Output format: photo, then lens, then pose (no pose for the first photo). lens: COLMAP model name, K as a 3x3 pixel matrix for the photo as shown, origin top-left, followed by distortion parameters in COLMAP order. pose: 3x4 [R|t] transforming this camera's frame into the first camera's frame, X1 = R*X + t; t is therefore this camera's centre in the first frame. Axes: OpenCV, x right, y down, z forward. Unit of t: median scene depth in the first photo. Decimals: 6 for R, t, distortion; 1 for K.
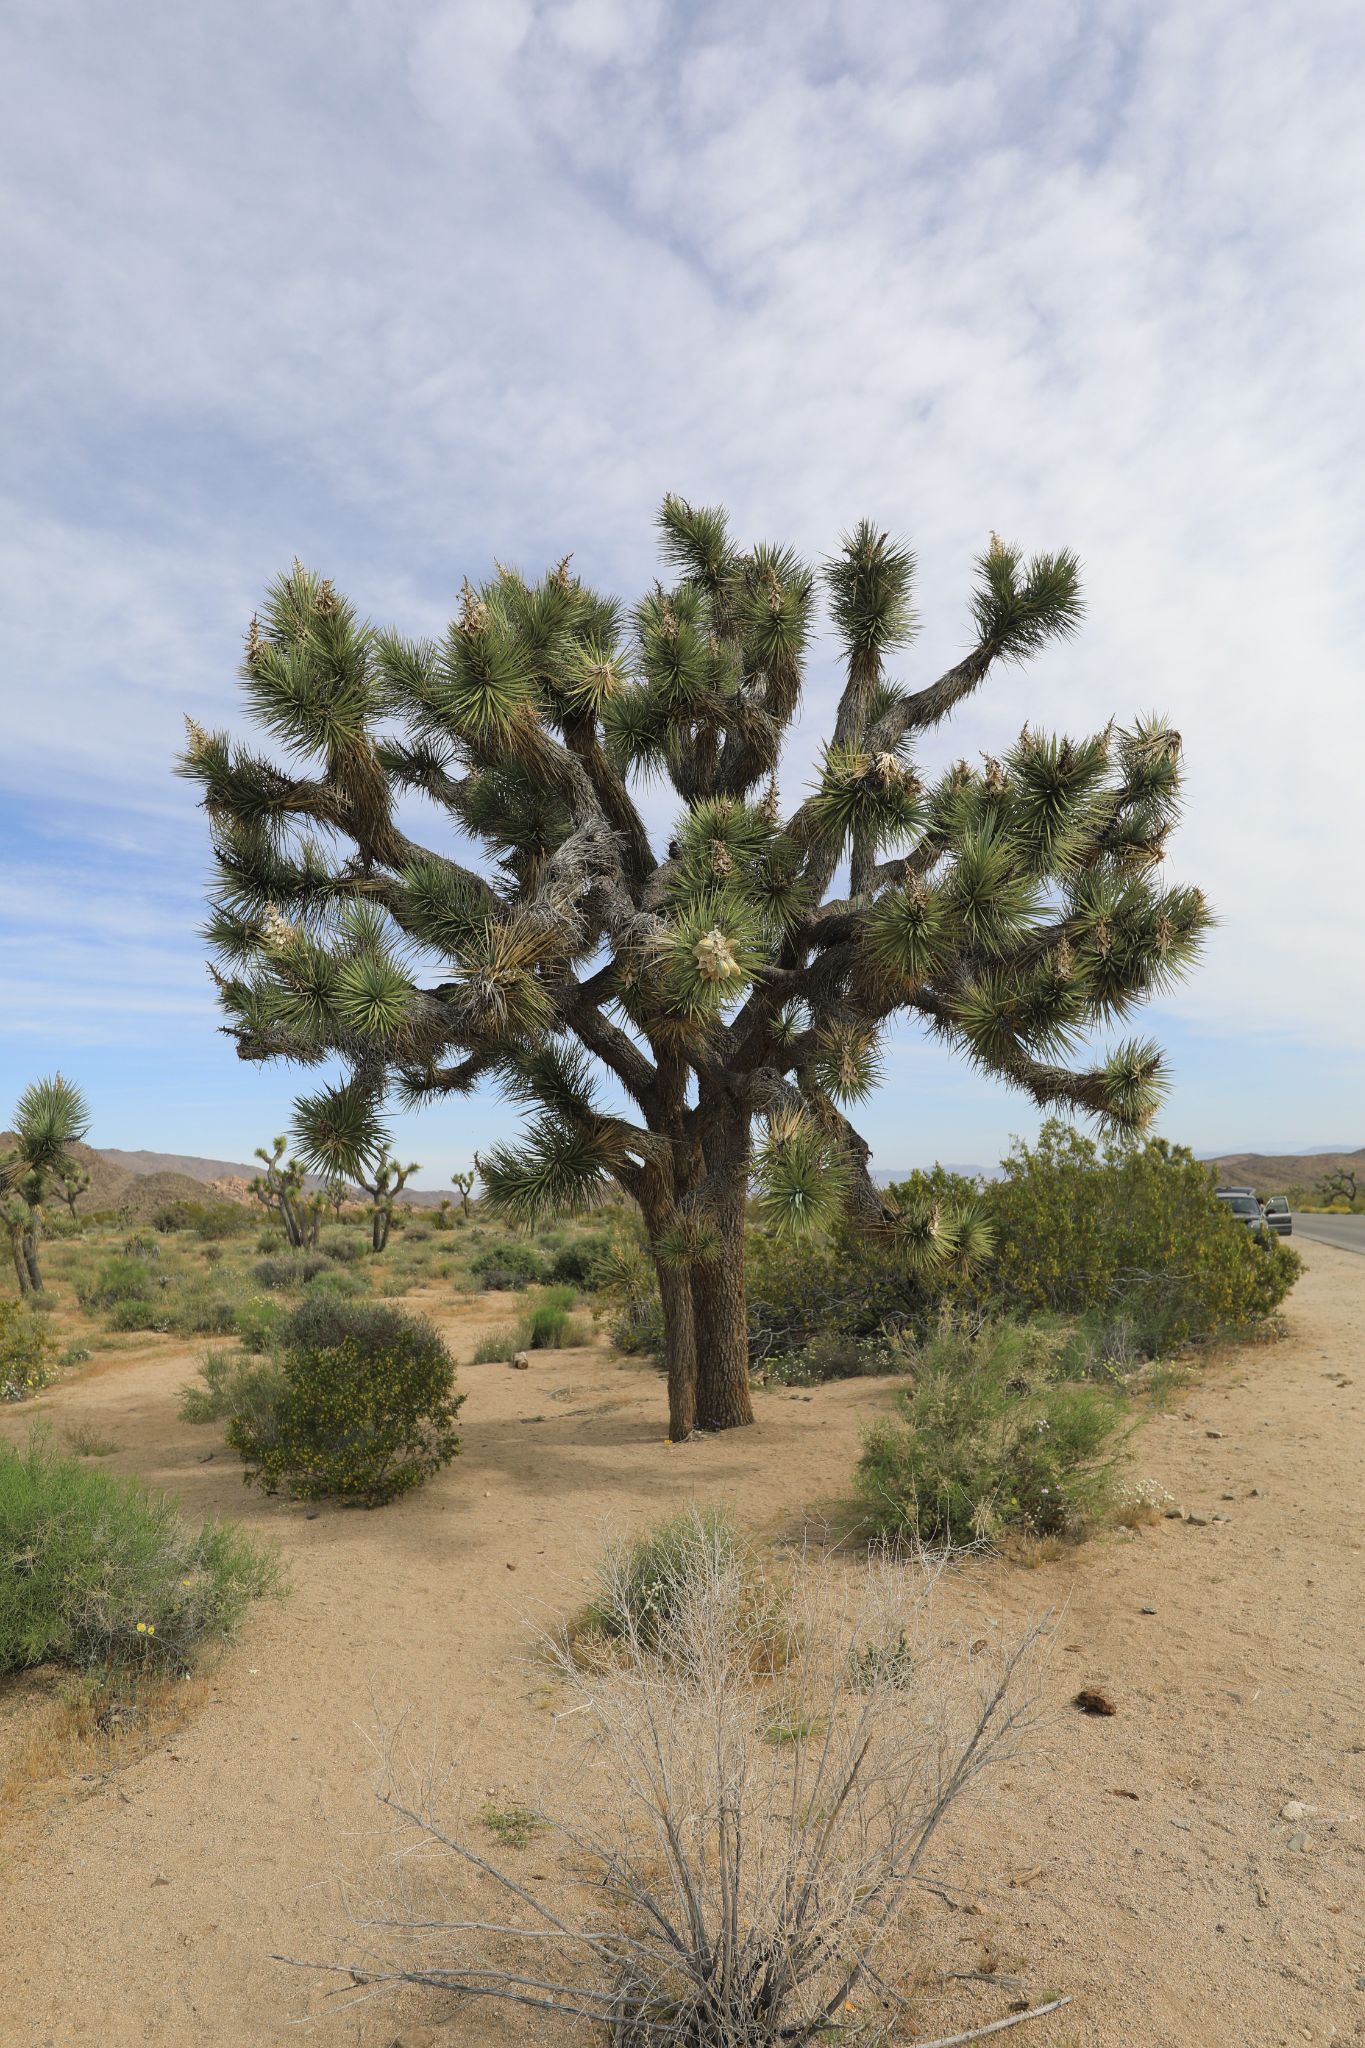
lens RADIAL K [[1173.6, 0, 682.5], [0, 1173.6, 1024.0], [0, 0, 1]] dist [0.003435, 0.000004]
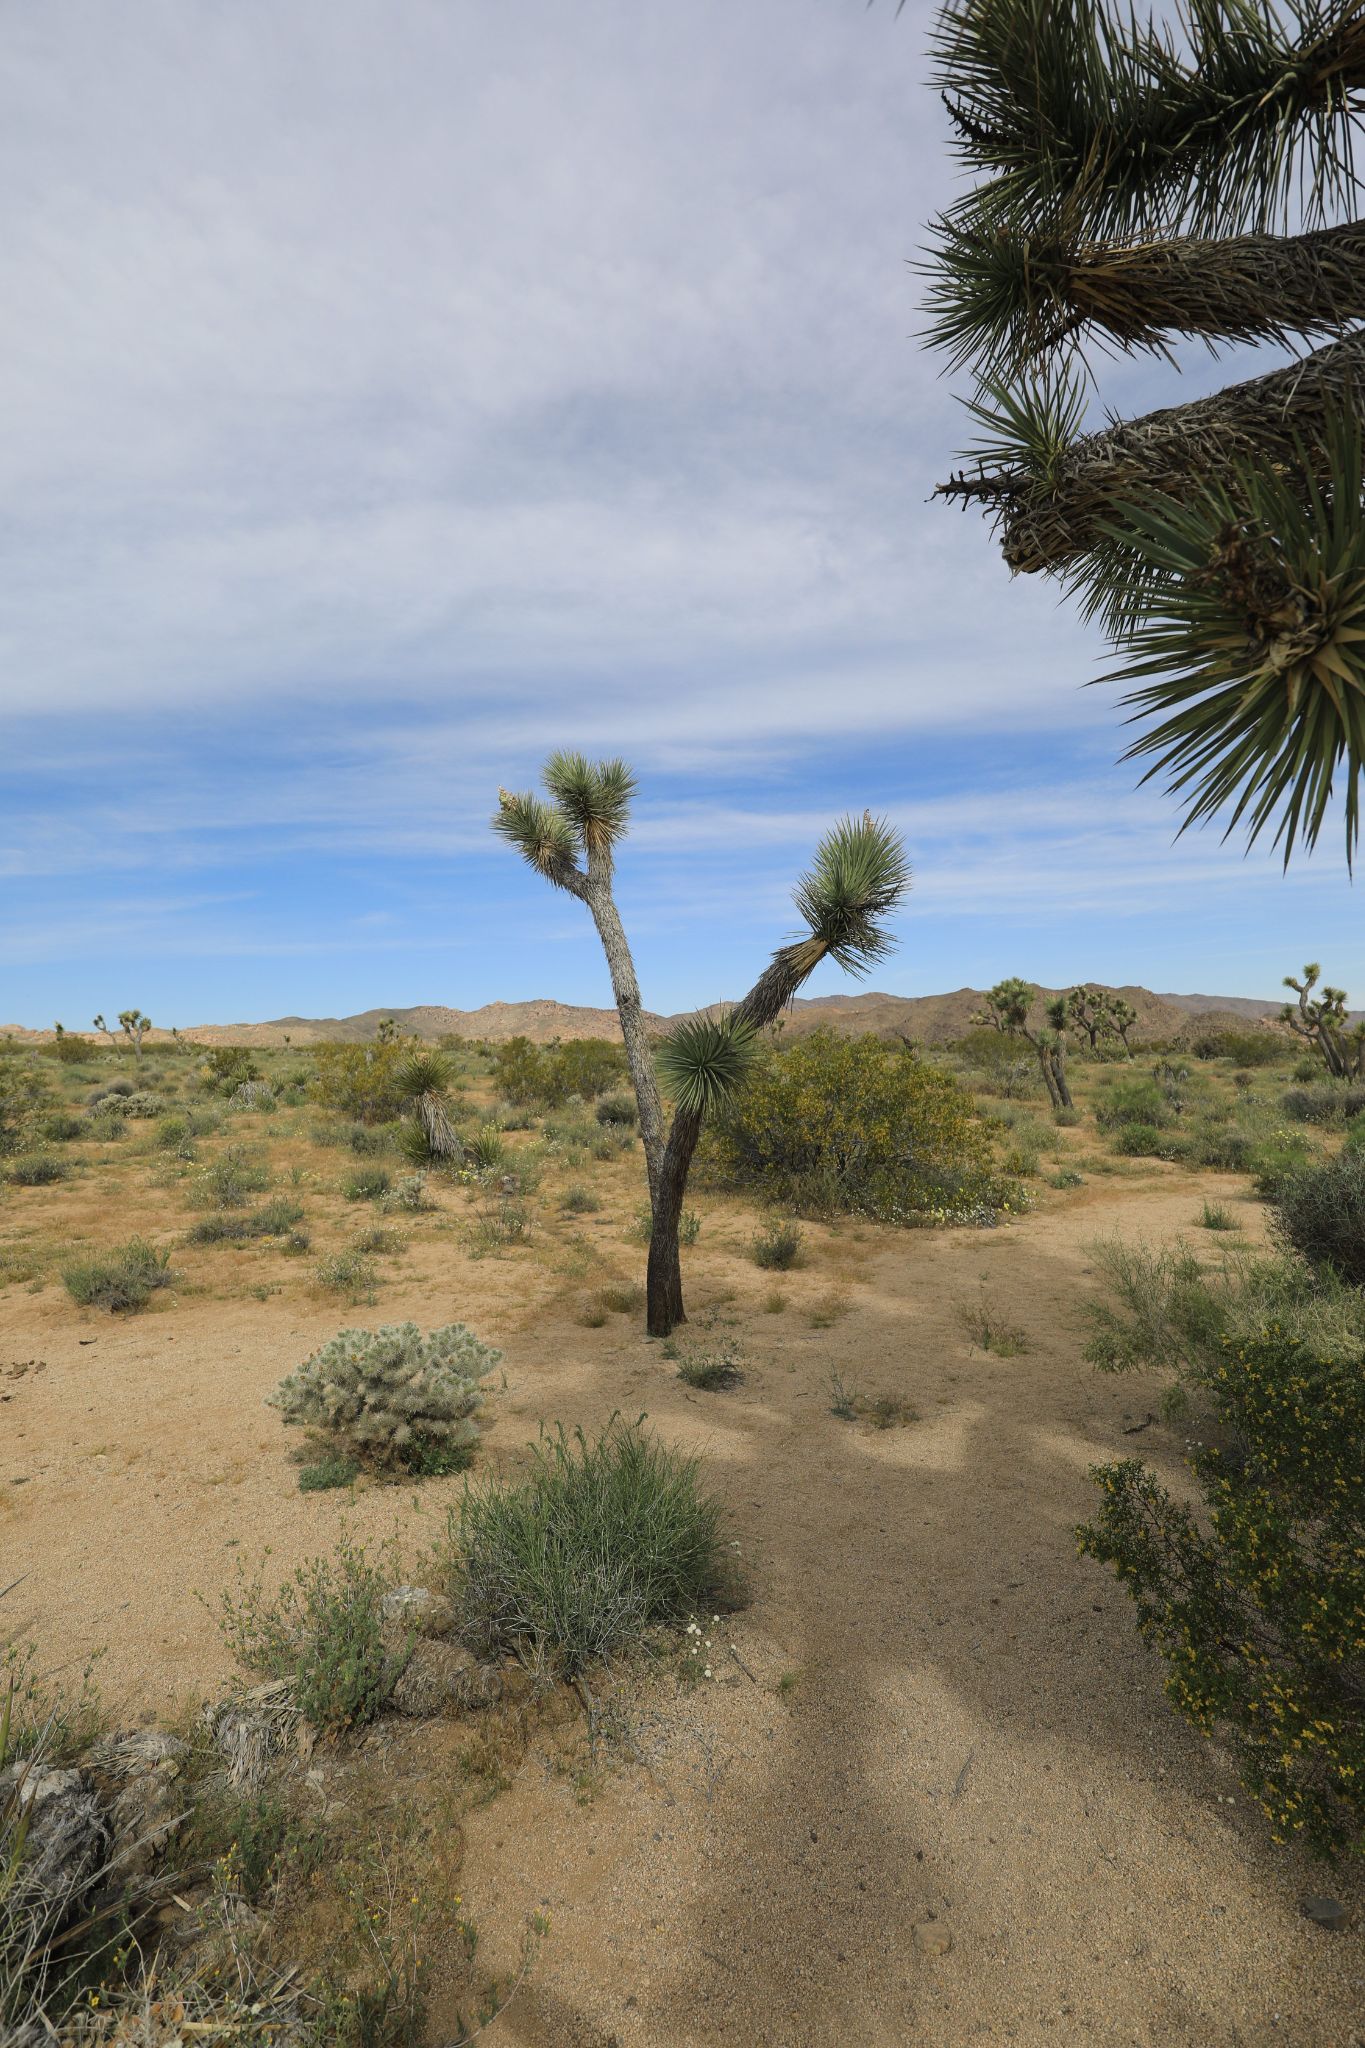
lens RADIAL K [[919.7, 0, 682.5], [0, 919.7, 1024.0], [0, 0, 1]] dist [-0.000448, -0.006830]
pose [[0.591266, -0.005575, -0.806457, -0.167059], [0.116693, 0.990044, 0.078711, 0.106976], [0.797989, -0.140647, 0.586030, 0.580561]]
